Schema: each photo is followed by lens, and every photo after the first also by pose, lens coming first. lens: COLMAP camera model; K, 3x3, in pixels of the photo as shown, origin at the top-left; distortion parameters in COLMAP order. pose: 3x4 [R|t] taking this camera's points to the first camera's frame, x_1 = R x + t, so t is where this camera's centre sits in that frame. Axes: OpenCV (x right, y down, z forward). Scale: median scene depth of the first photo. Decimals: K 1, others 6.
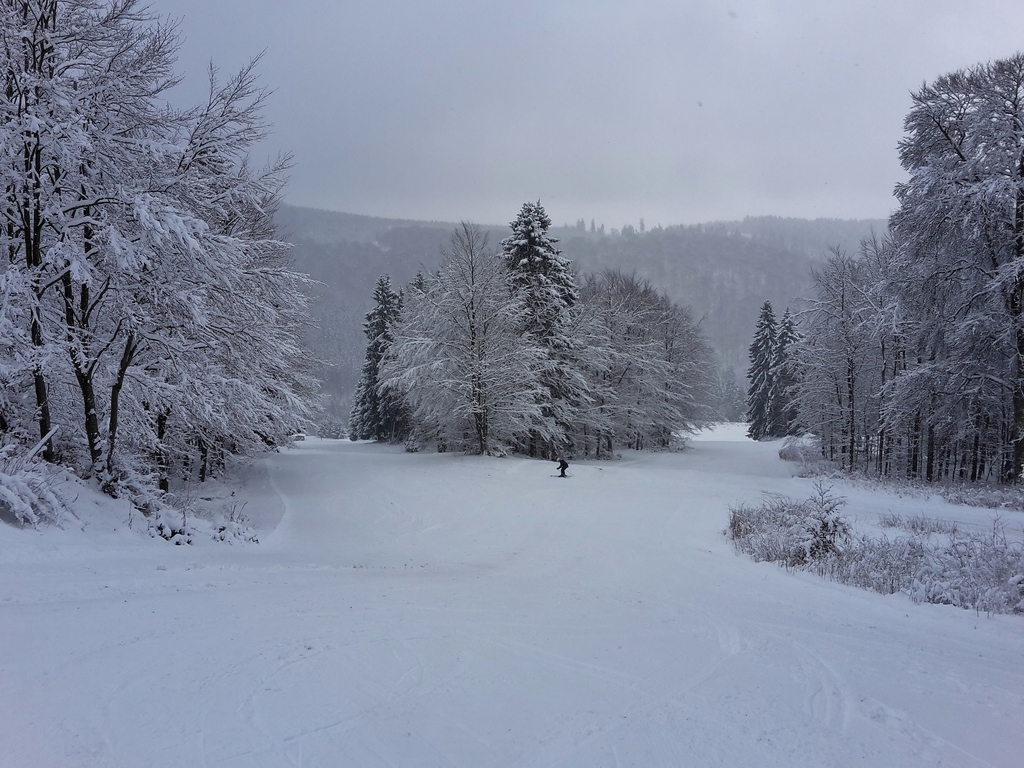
lens RADIAL K [[922.2, 0, 513.1], [0, 922.2, 384.2], [0, 0, 1]] dist [-0.018342, -0.013203]
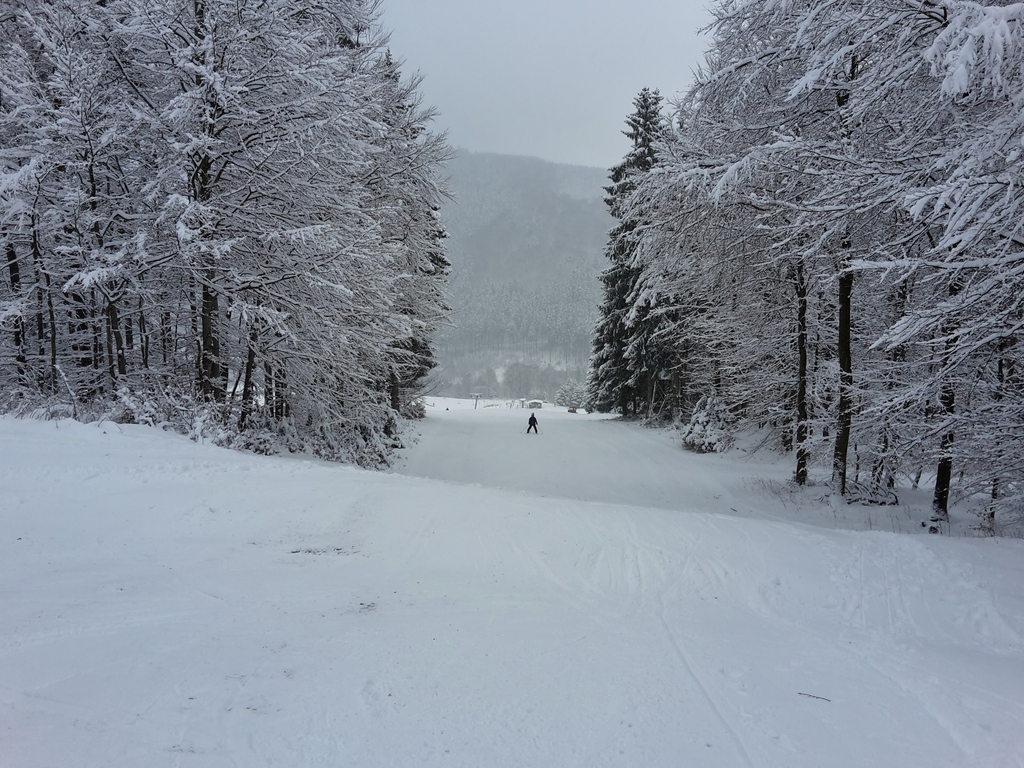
lens RADIAL K [[922.2, 0, 512.9], [0, 922.2, 384.5], [0, 0, 1]] dist [-0.018342, -0.013203]
pose [[0.962126, 0.053273, -0.267348, -0.068881], [-0.045253, 0.998324, 0.036076, 0.027590], [0.268822, -0.022611, 0.962925, 0.491485]]
